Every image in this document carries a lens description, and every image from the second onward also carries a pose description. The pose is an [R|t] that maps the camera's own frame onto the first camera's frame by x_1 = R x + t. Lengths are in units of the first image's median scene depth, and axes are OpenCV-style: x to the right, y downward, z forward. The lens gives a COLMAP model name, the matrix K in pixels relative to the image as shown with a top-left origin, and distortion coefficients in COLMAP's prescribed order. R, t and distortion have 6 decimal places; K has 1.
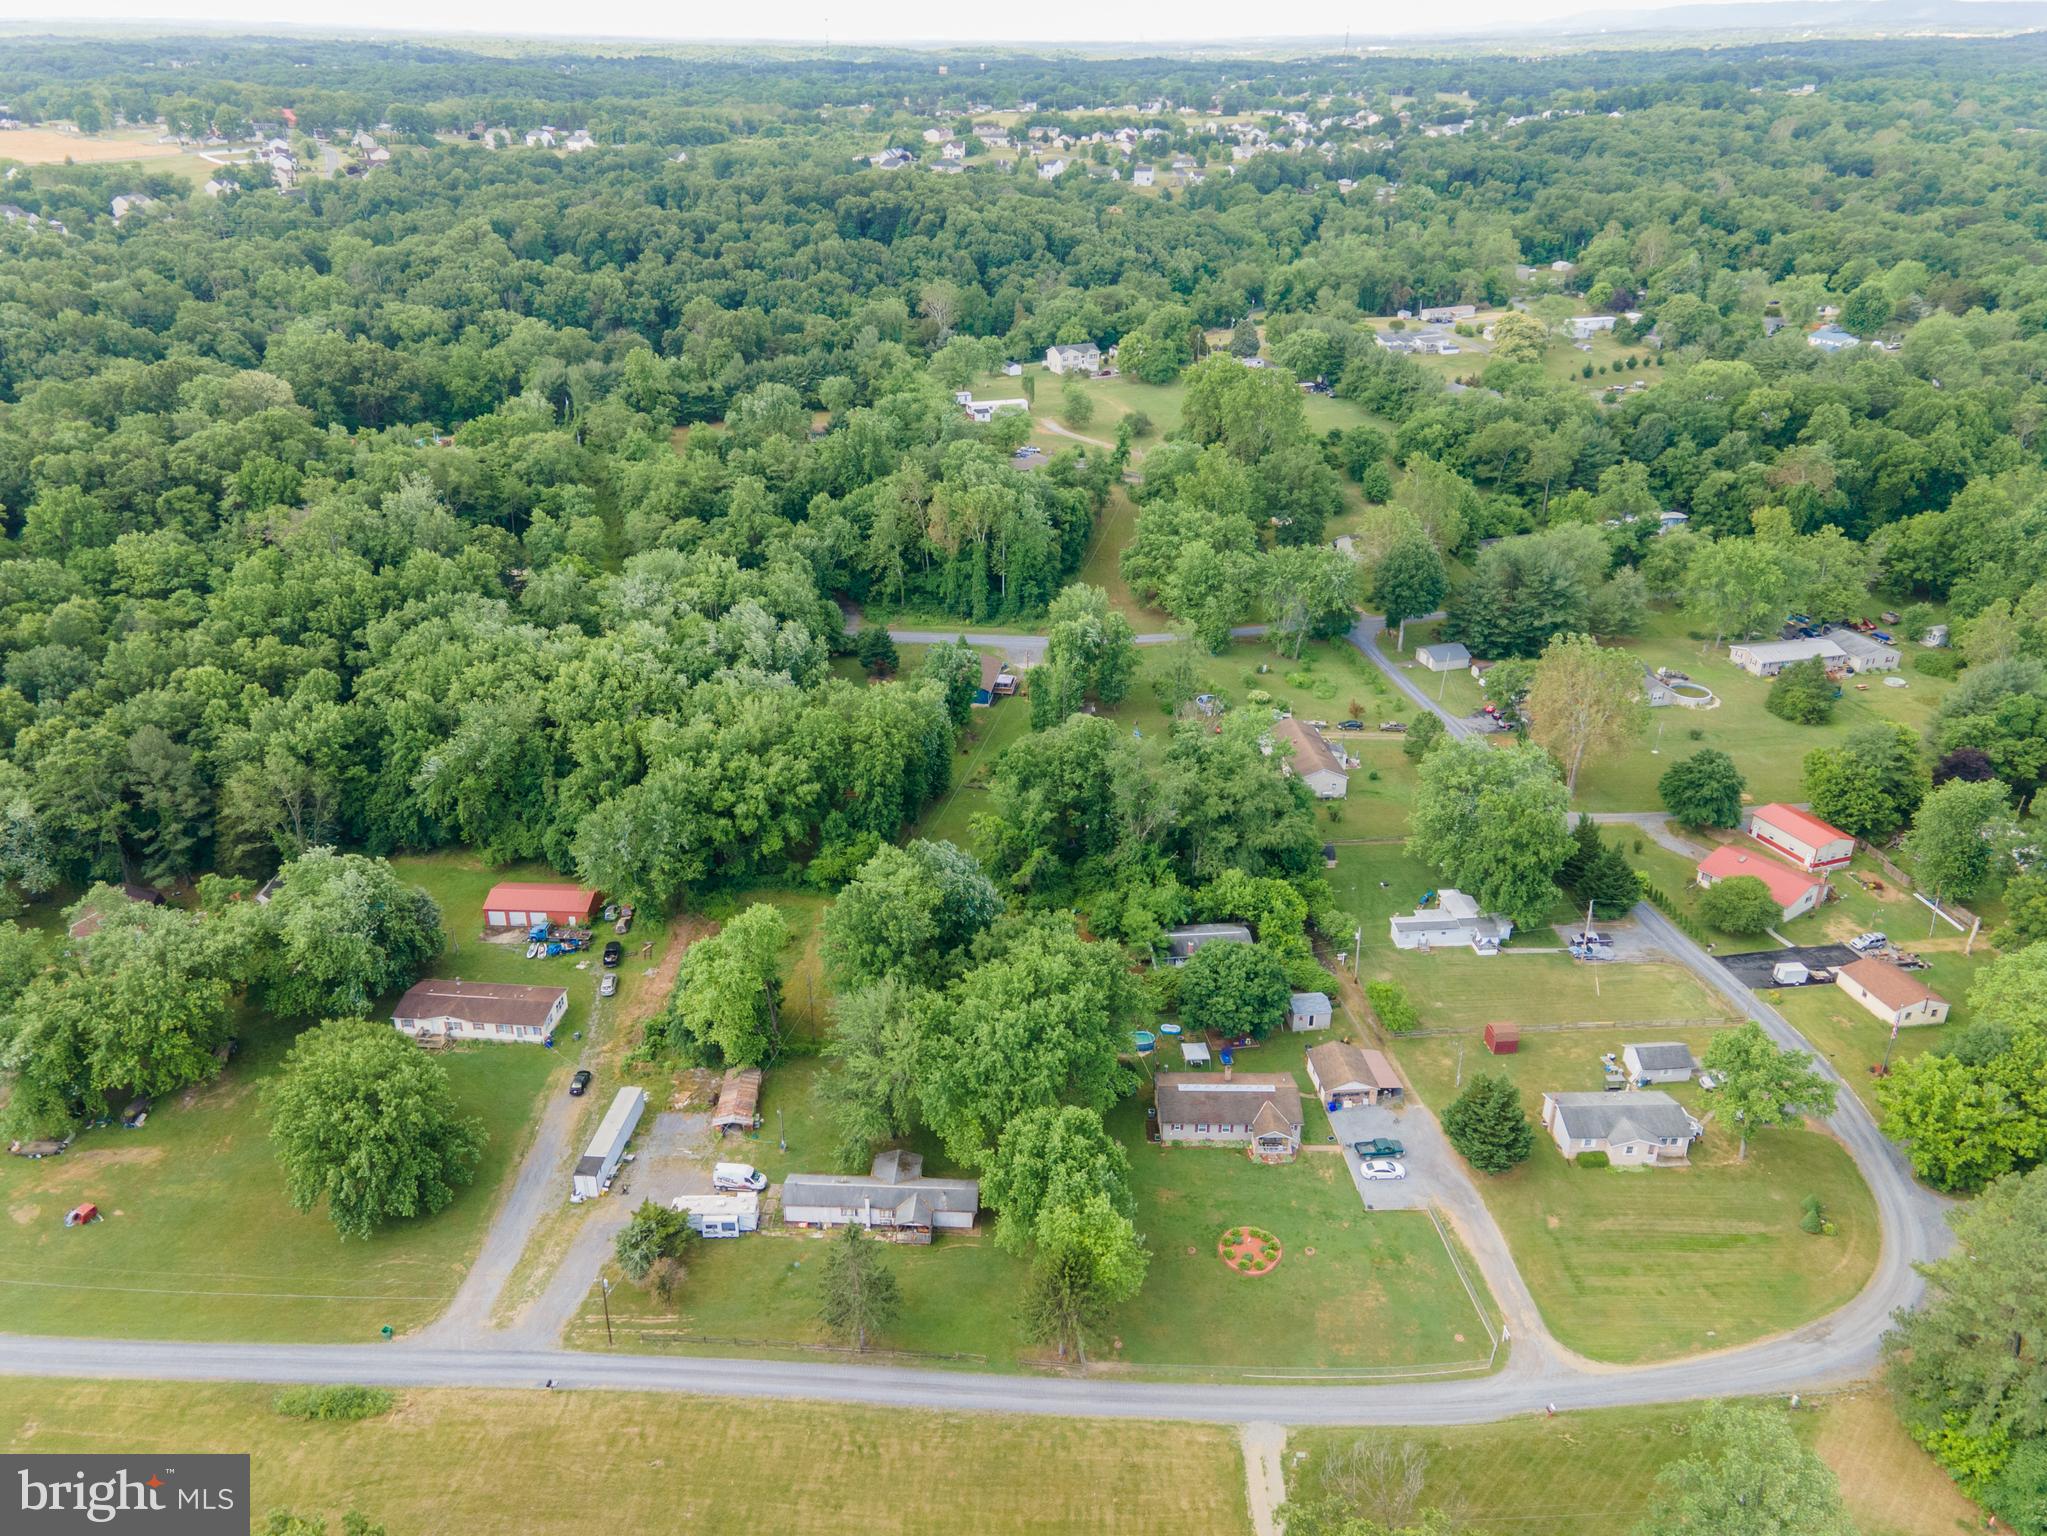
lens RADIAL K [[1426.4, 0, 1014.0], [0, 1426.4, 823.3], [0, 0, 1]] dist [0.094386, 0.006697]
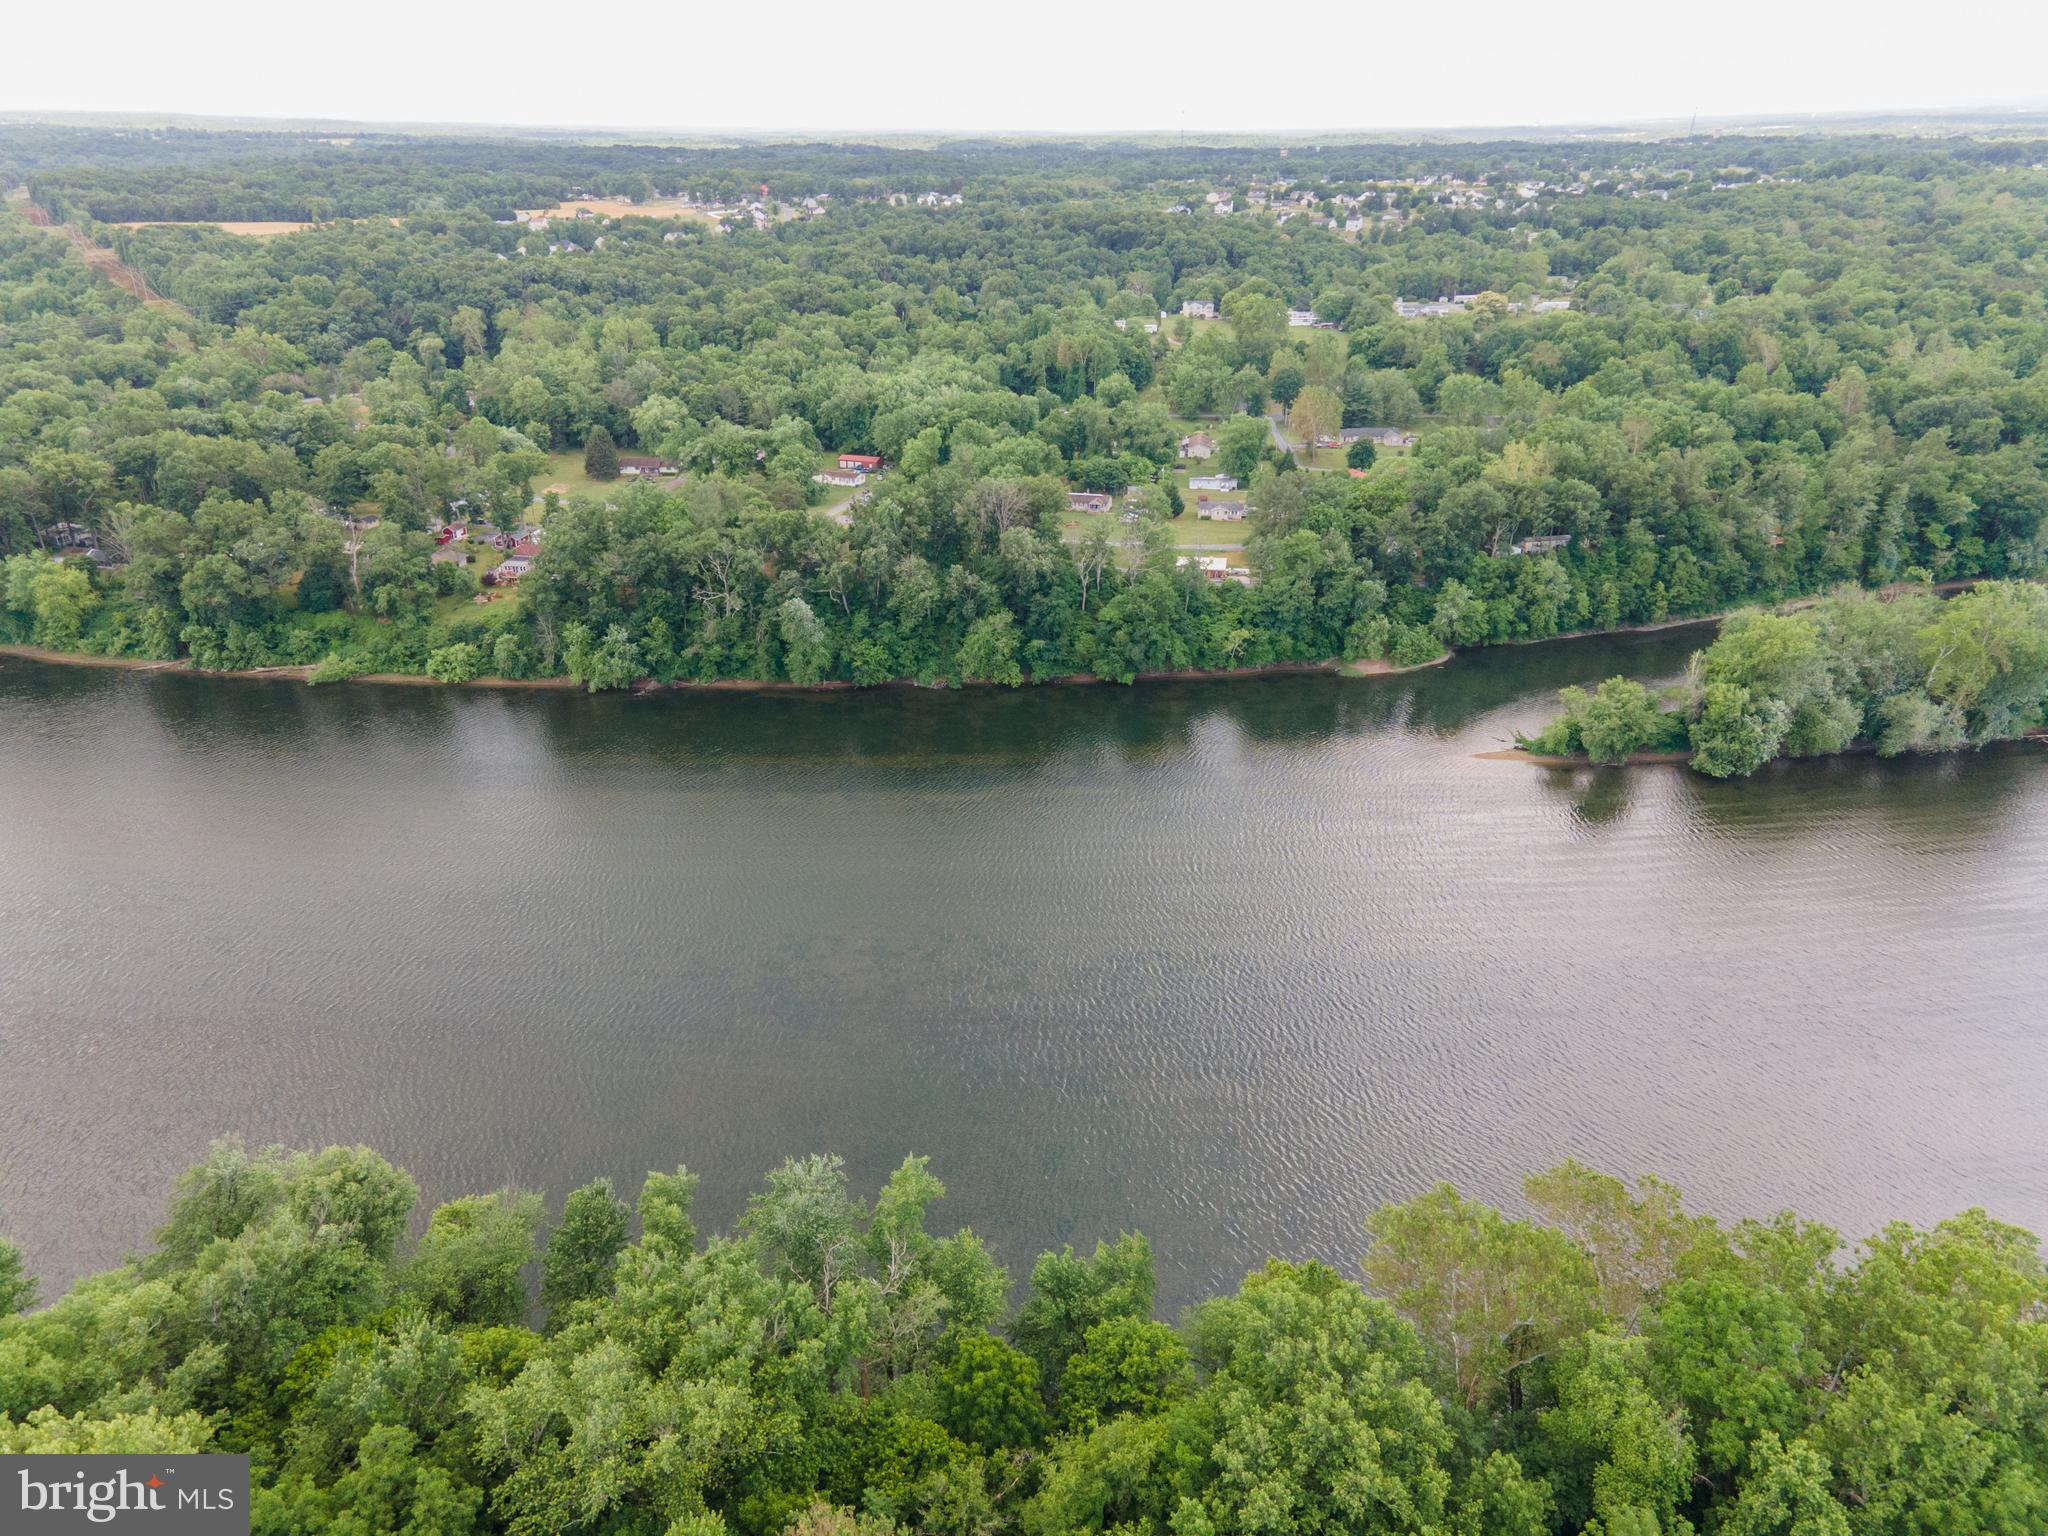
lens RADIAL K [[1427.1, 0, 1014.5], [0, 1427.1, 823.3], [0, 0, 1]] dist [0.094386, 0.006697]
pose [[0.970915, 0.104733, -0.215304, 0.403468], [-0.114904, 0.992751, -0.035245, 0.551008], [0.210052, 0.058959, 0.975911, -1.004773]]
